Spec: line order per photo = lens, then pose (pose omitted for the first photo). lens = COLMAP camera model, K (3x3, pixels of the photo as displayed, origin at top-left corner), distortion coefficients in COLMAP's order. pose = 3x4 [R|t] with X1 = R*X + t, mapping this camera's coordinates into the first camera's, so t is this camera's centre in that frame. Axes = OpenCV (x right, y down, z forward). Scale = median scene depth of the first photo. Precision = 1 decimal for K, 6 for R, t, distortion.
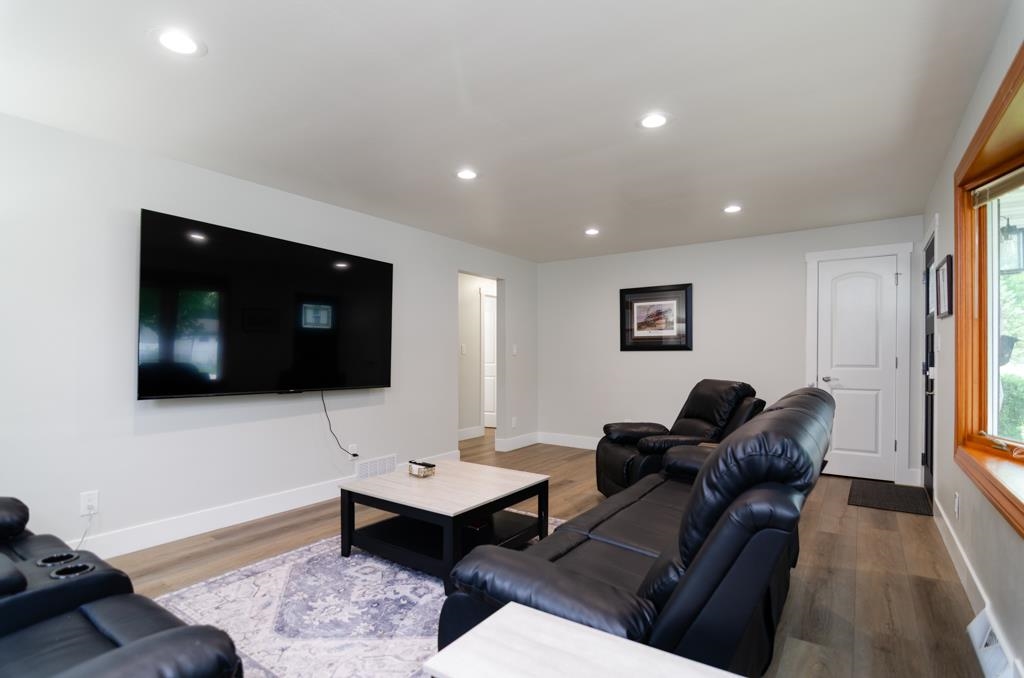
lens RADIAL K [[502.2, 0, 515.6], [0, 502.2, 346.4], [0, 0, 1]] dist [0.000246, -0.000480]
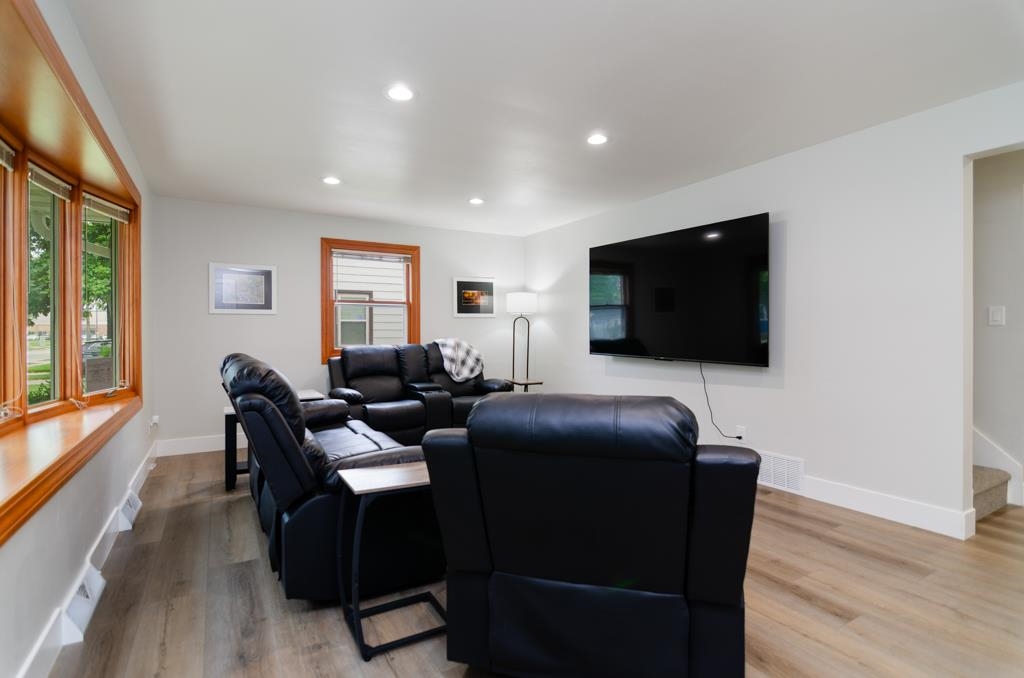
lens RADIAL K [[497.6, 0, 515.0], [0, 497.6, 331.7], [0, 0, 1]] dist [-0.009061, -0.001137]
pose [[-0.416508, -0.001255, -0.909131, 0.981649], [0.018288, 0.999785, -0.009759, 0.036763], [0.908948, -0.020691, -0.416396, 1.477810]]
